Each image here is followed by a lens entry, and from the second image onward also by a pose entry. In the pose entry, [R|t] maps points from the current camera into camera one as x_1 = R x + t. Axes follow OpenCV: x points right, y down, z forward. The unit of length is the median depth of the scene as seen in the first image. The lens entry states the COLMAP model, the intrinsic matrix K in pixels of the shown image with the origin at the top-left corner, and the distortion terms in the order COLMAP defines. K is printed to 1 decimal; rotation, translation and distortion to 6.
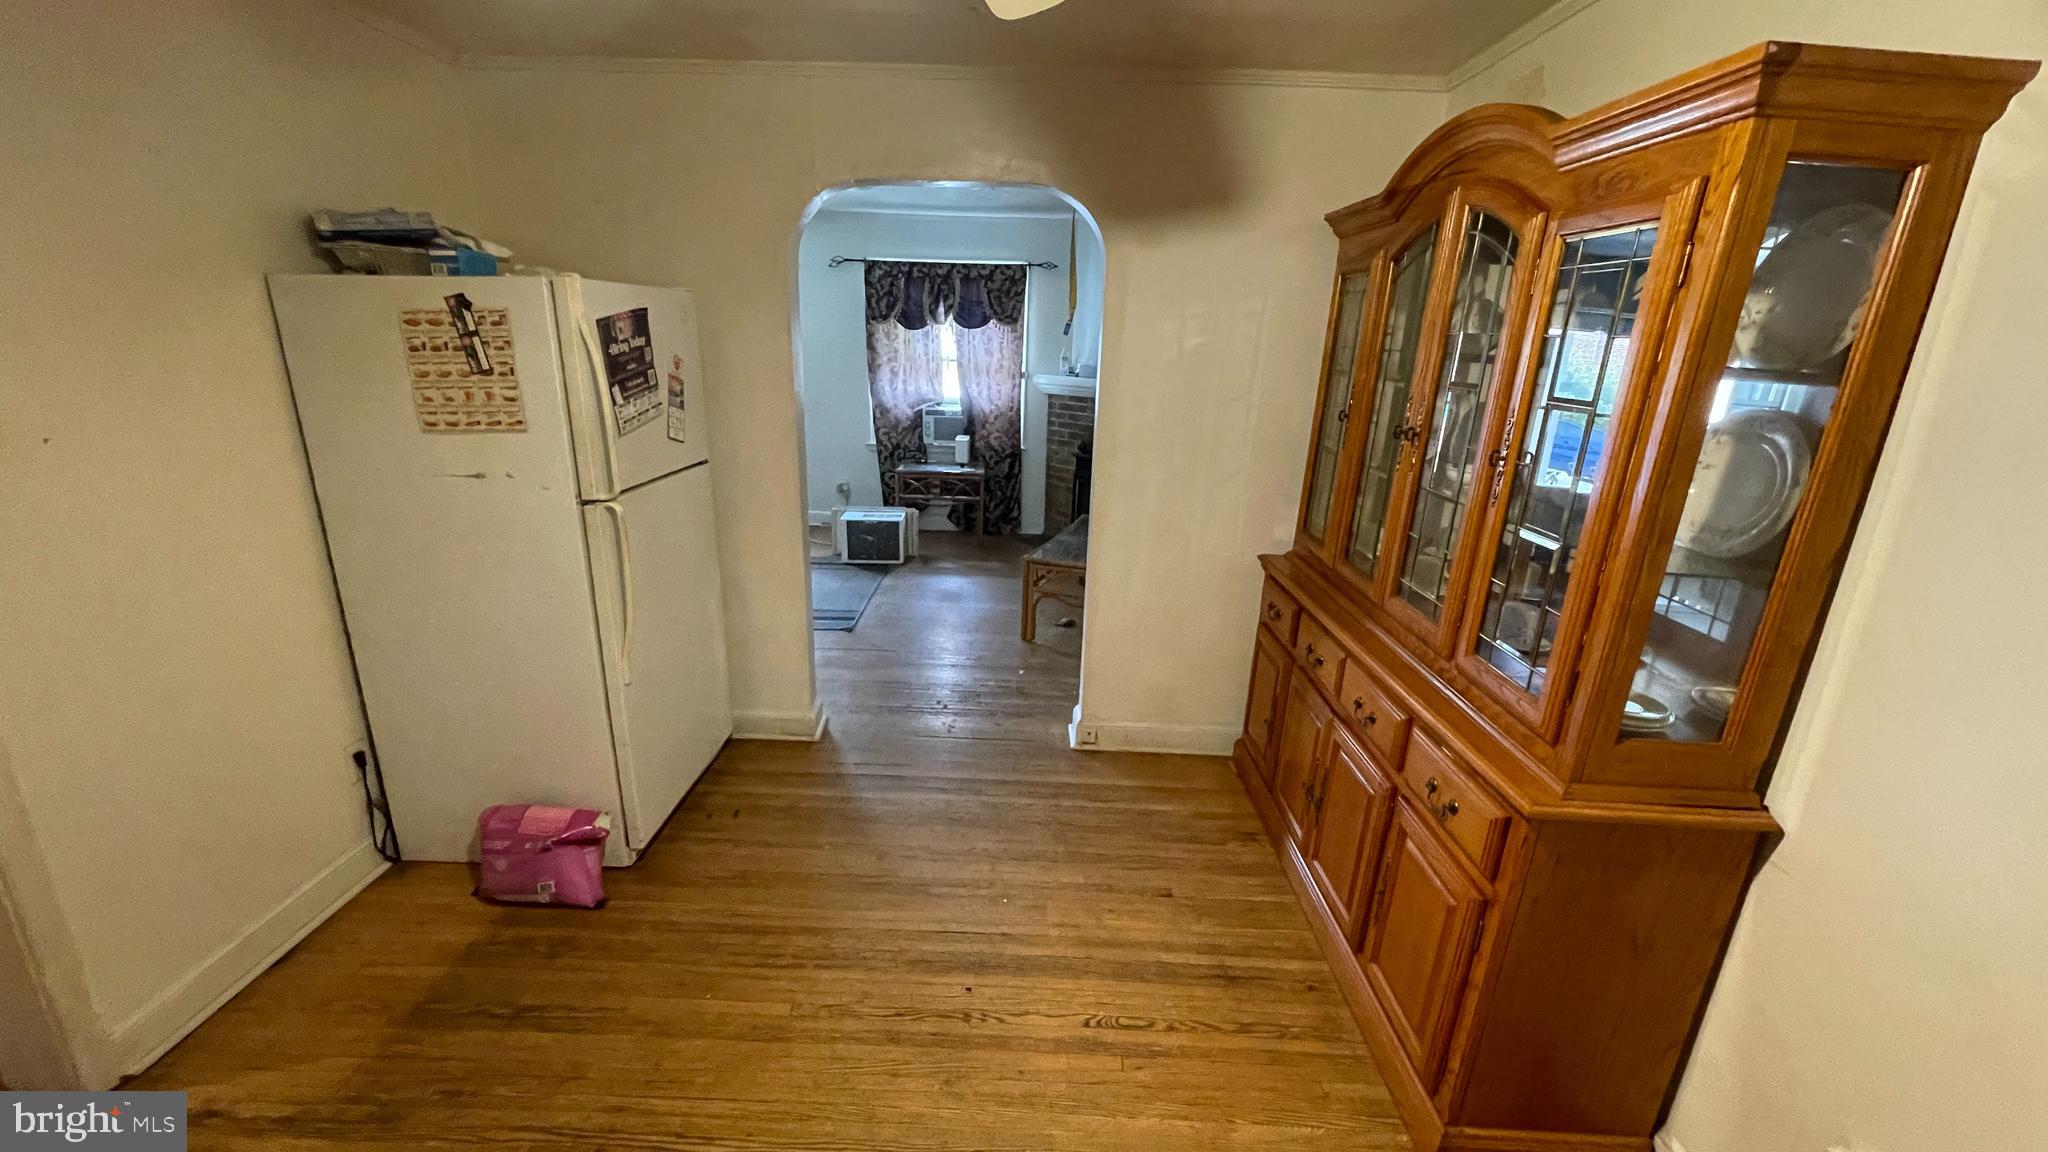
lens RADIAL K [[825.9, 0, 1017.6], [0, 825.9, 578.2], [0, 0, 1]] dist [-0.004658, 0.002429]
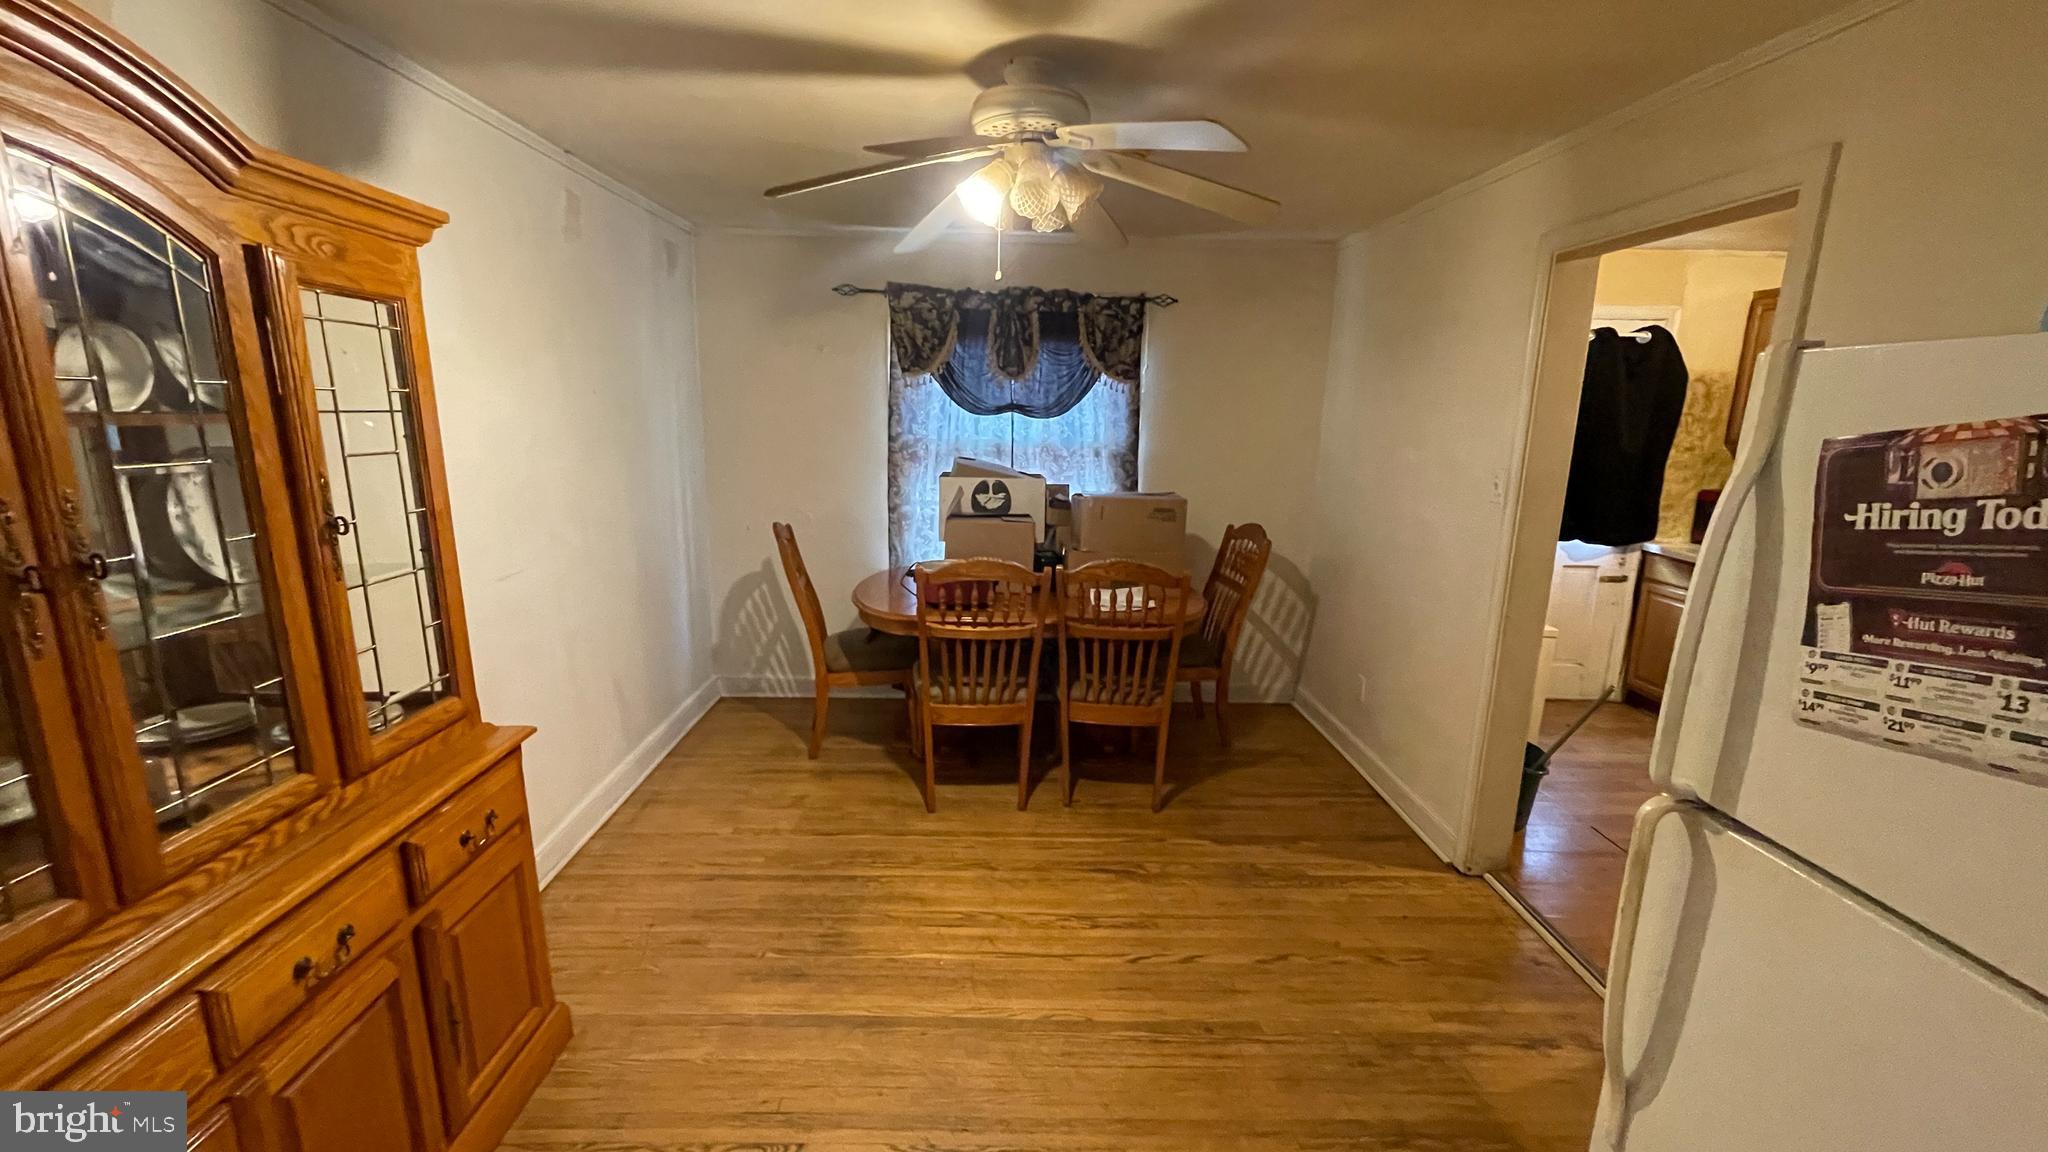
lens RADIAL K [[825.9, 0, 1013.7], [0, 825.9, 583.4], [0, 0, 1]] dist [-0.004658, 0.002429]
pose [[-0.998326, -0.037396, -0.044132, -0.070114], [-0.053892, 0.878479, 0.474732, -0.369402], [0.021016, 0.476315, -0.879023, 1.208355]]
